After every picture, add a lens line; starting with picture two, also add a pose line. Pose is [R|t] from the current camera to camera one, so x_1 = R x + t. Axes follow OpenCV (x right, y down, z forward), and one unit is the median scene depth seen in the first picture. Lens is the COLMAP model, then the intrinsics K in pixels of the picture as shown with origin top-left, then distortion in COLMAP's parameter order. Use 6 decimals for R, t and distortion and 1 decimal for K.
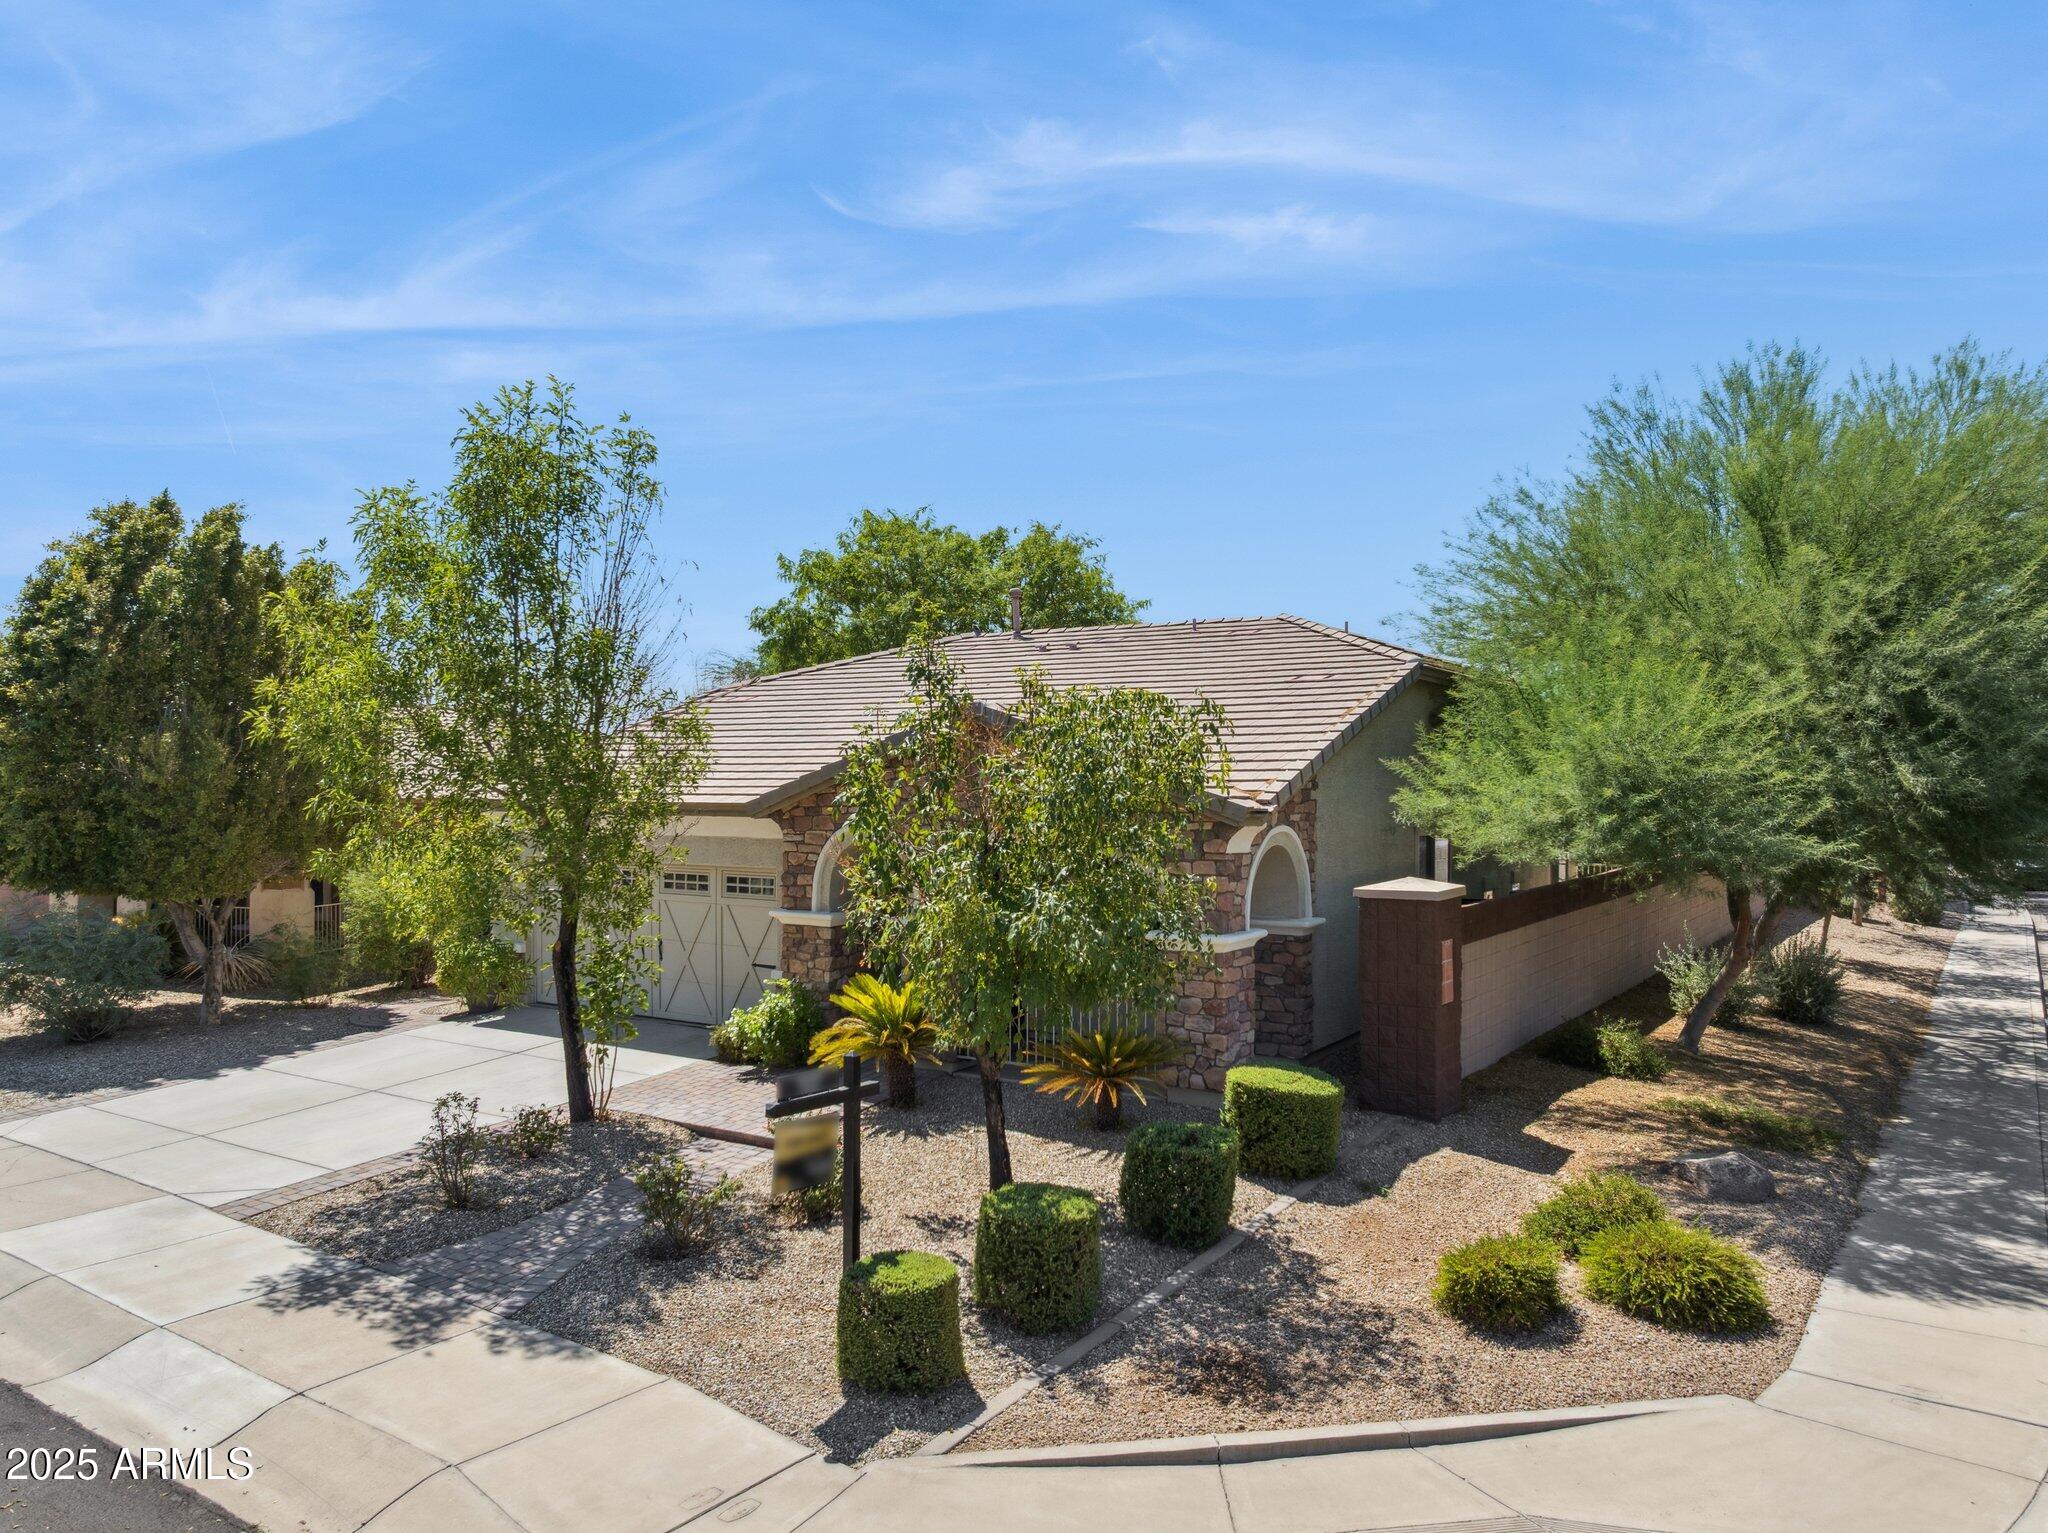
lens RADIAL K [[1474.2, 0, 1024.0], [0, 1474.2, 766.5], [0, 0, 1]] dist [-0.009578, -0.005931]
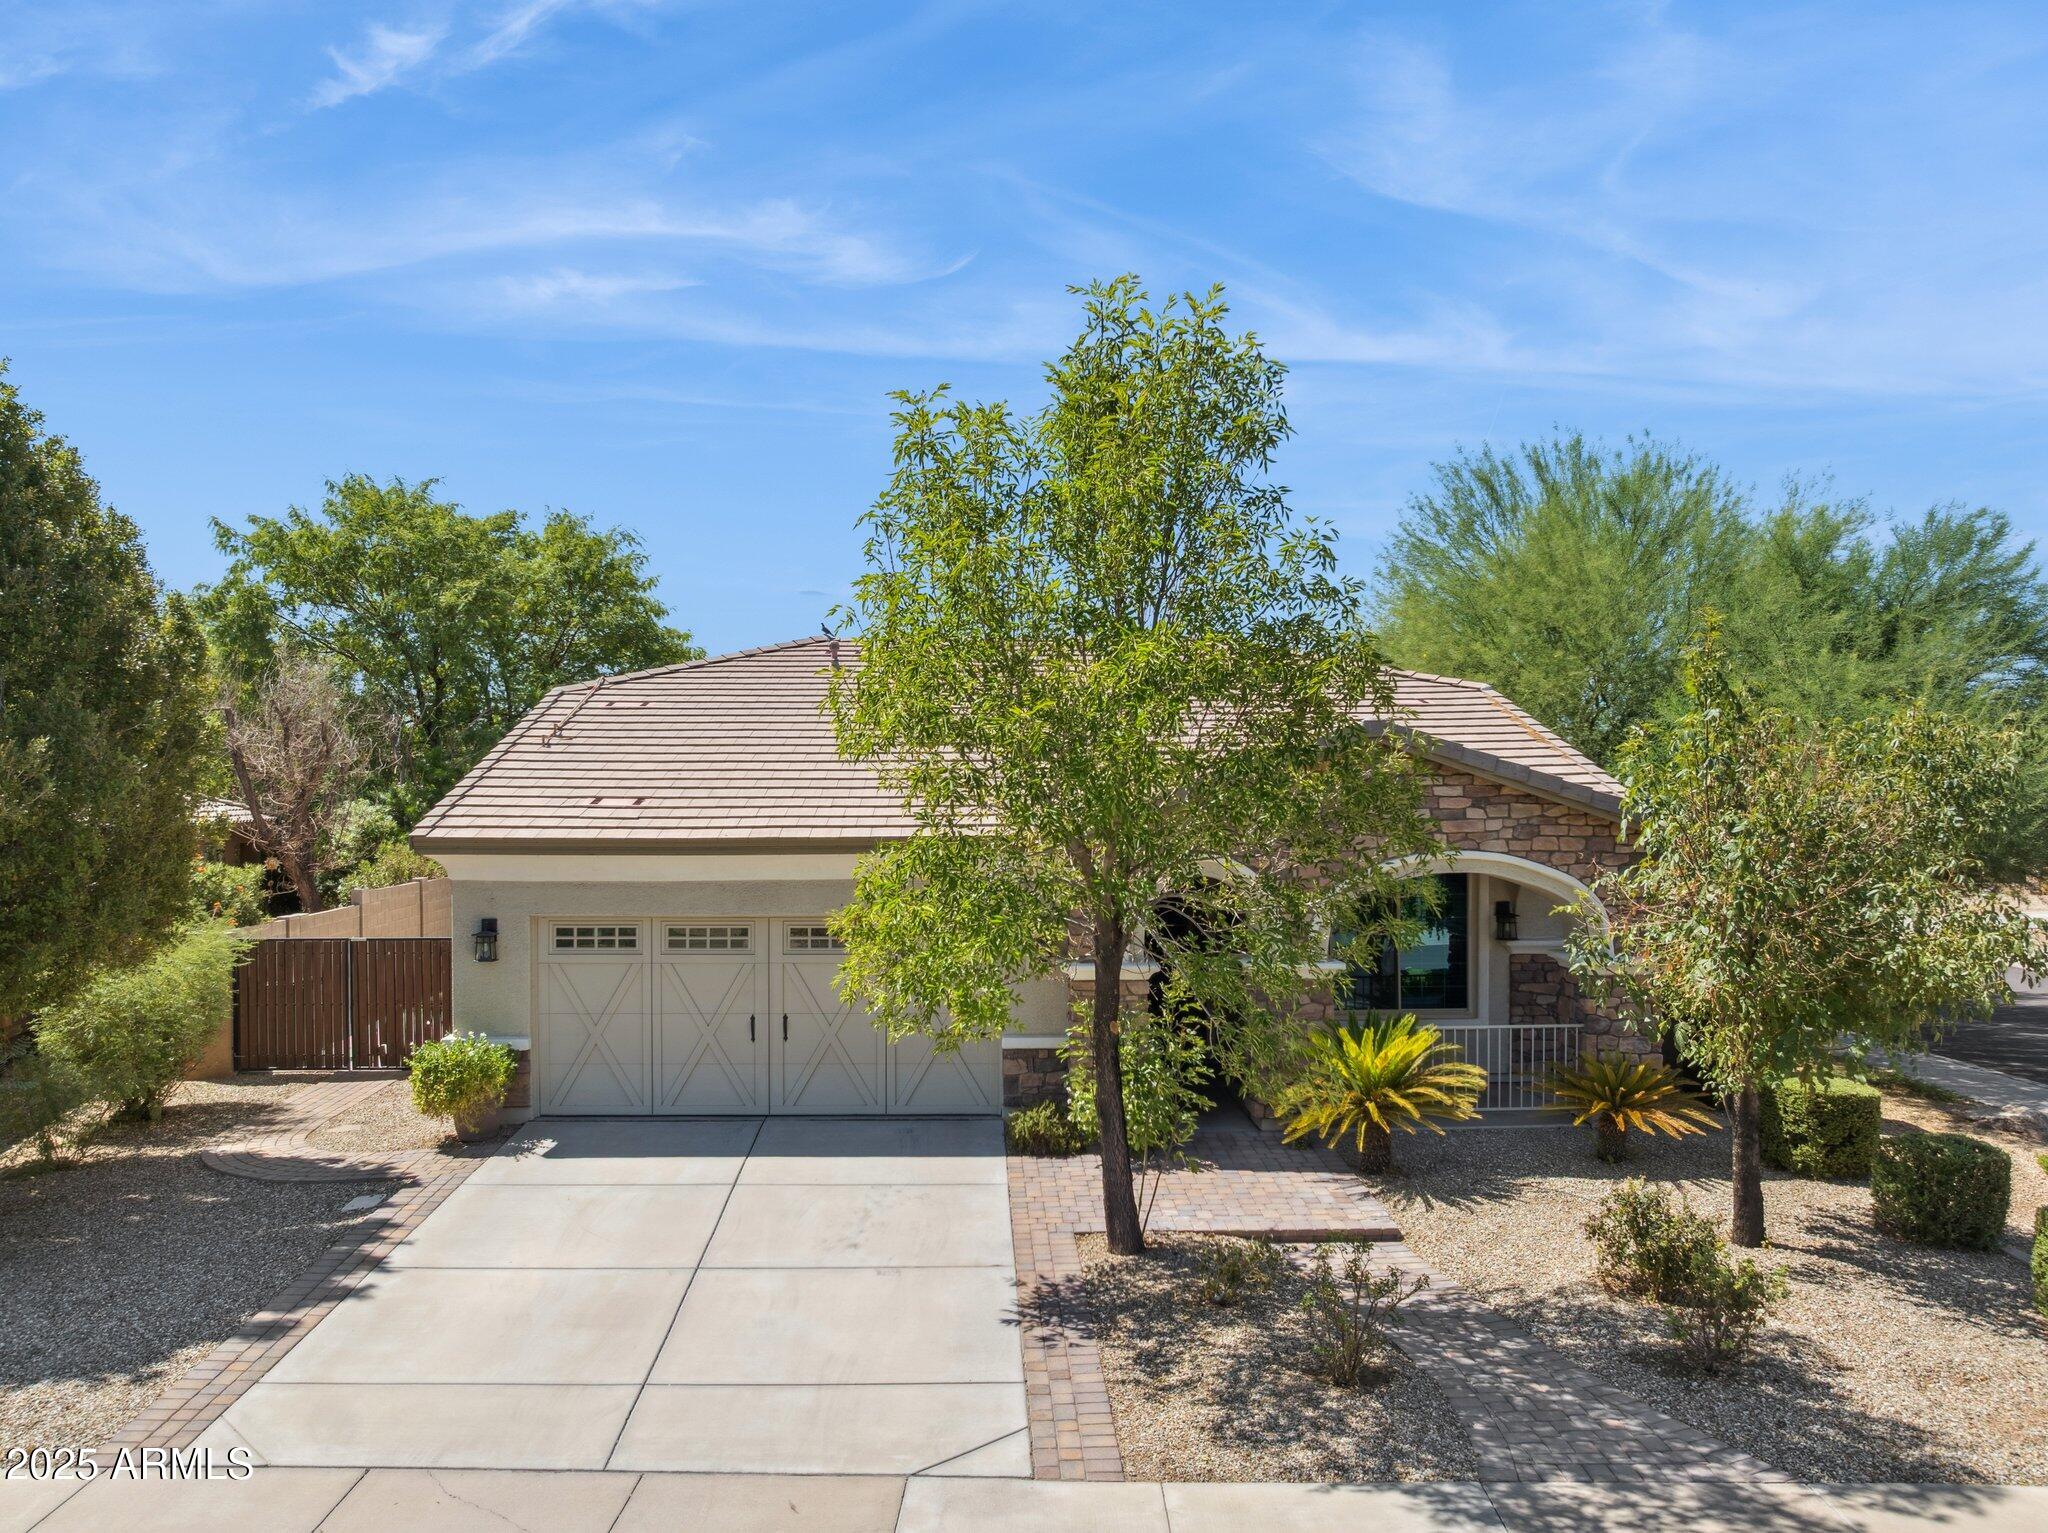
lens RADIAL K [[1436.1, 0, 996.5], [0, 1436.1, 758.4], [0, 0, 1]] dist [-0.060330, 0.032697]
pose [[0.816486, 0.023818, 0.576873, -0.993830], [-0.010996, 0.999609, -0.025709, 0.002337], [-0.577260, 0.014648, 0.816429, 0.530052]]
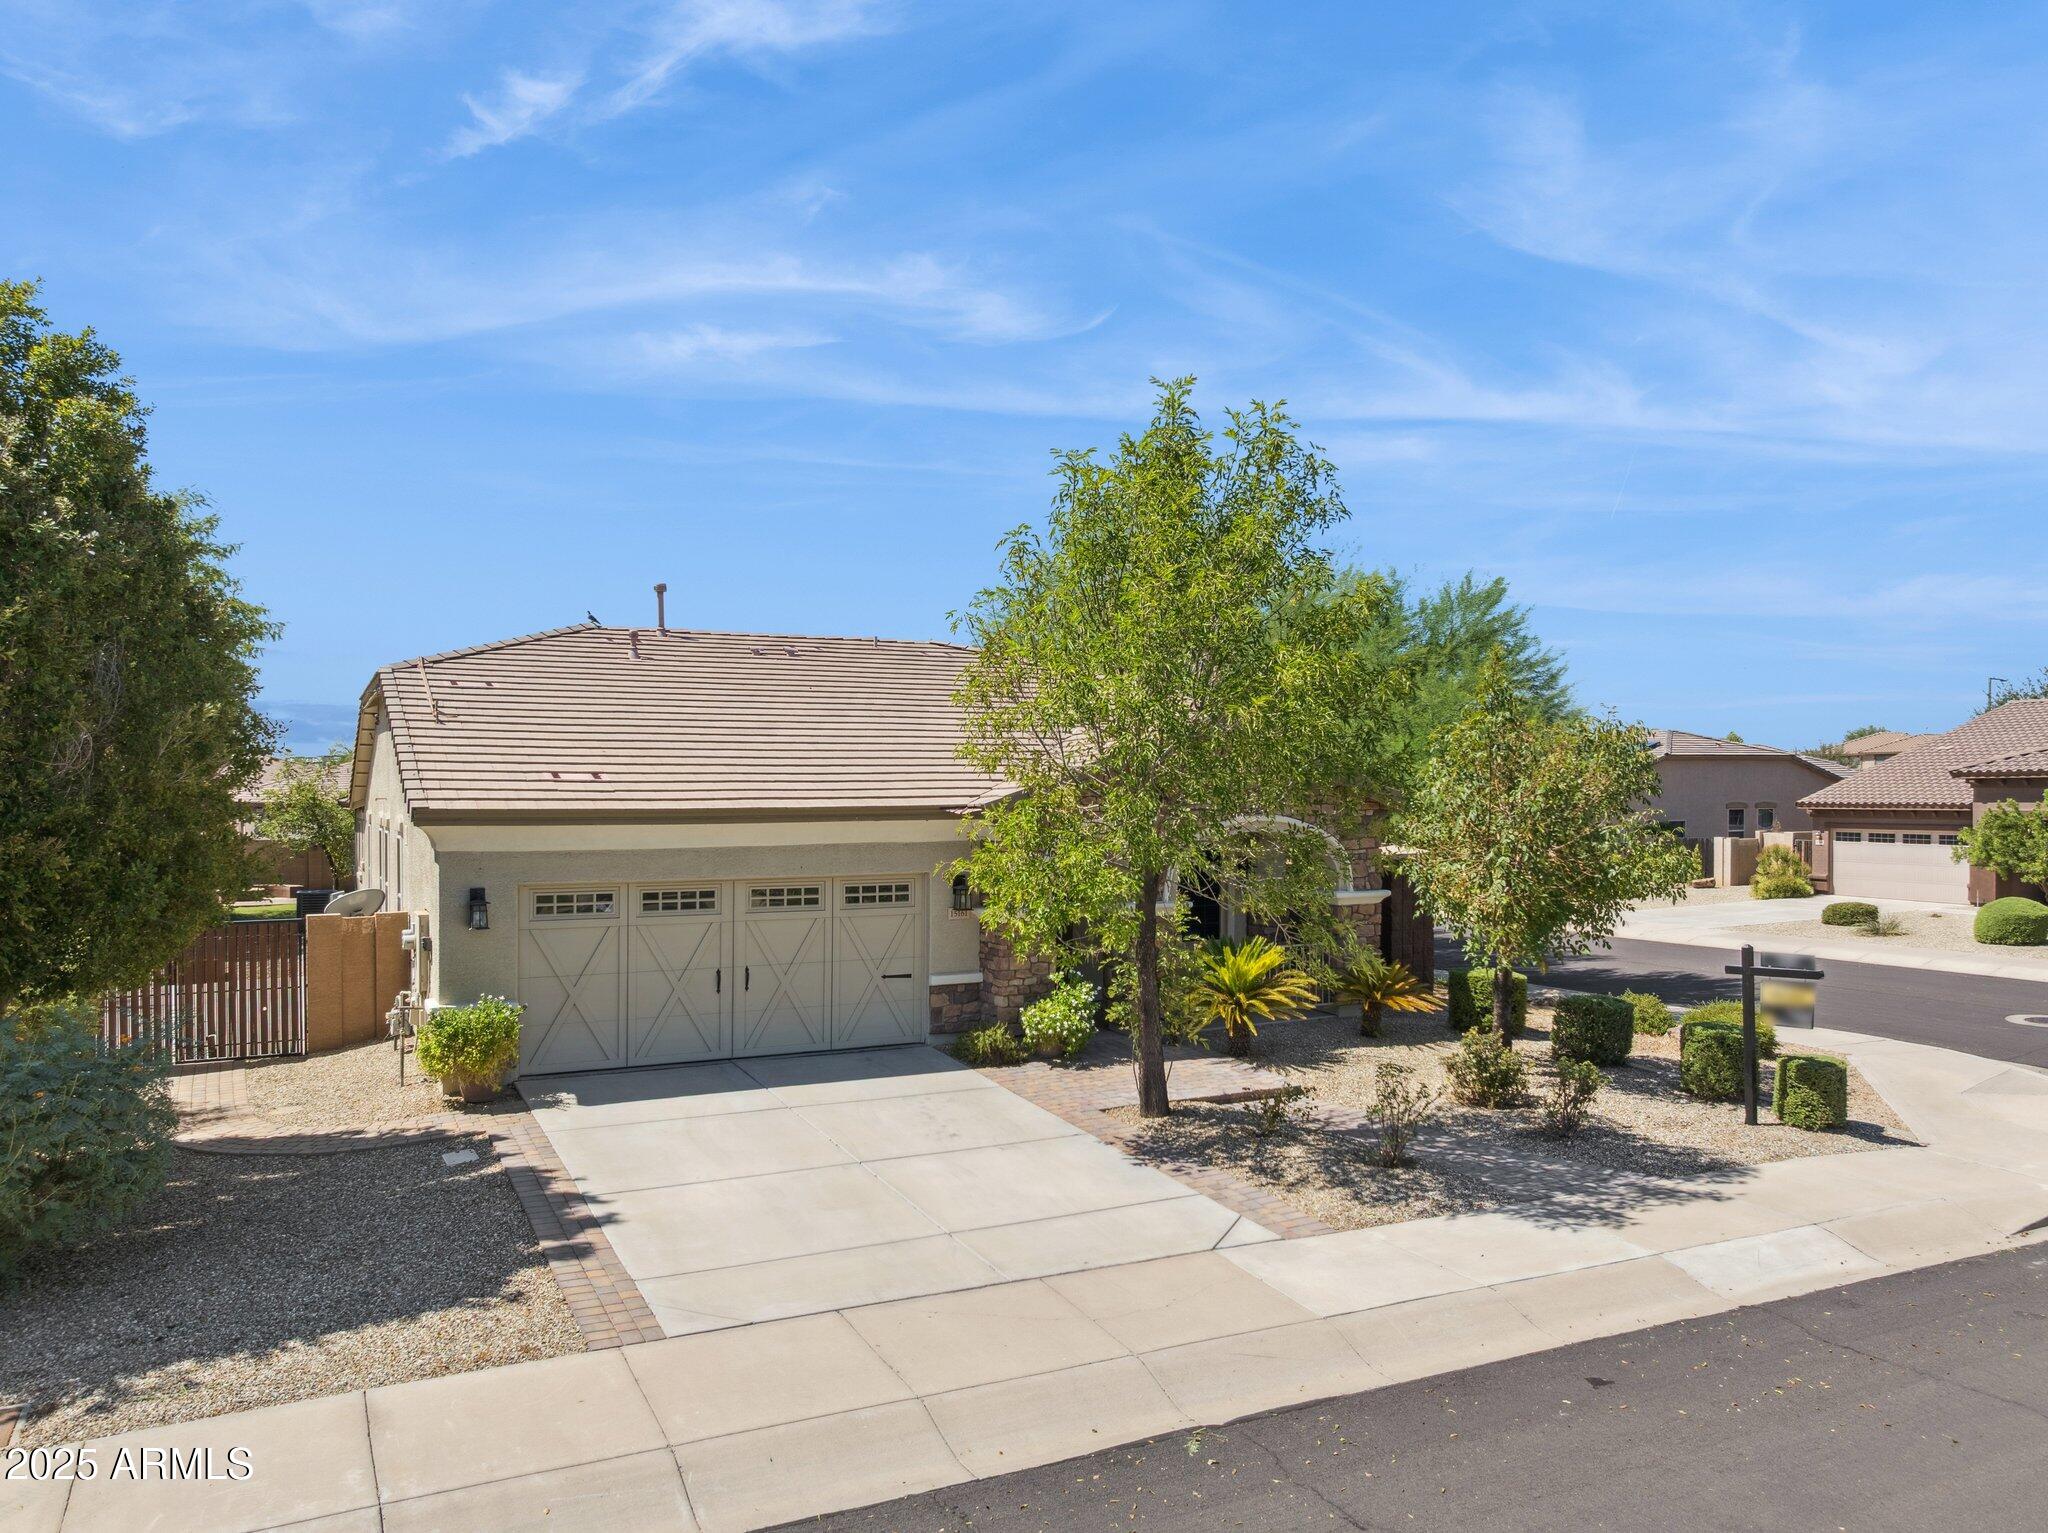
lens RADIAL K [[1410.9, 0, 999.4], [0, 1410.9, 772.6], [0, 0, 1]] dist [-0.026506, 0.000726]
pose [[0.485275, 0.022560, 0.874071, -1.510948], [-0.011296, 0.999745, -0.019532, 0.030517], [-0.874289, -0.000395, 0.485406, 0.778347]]
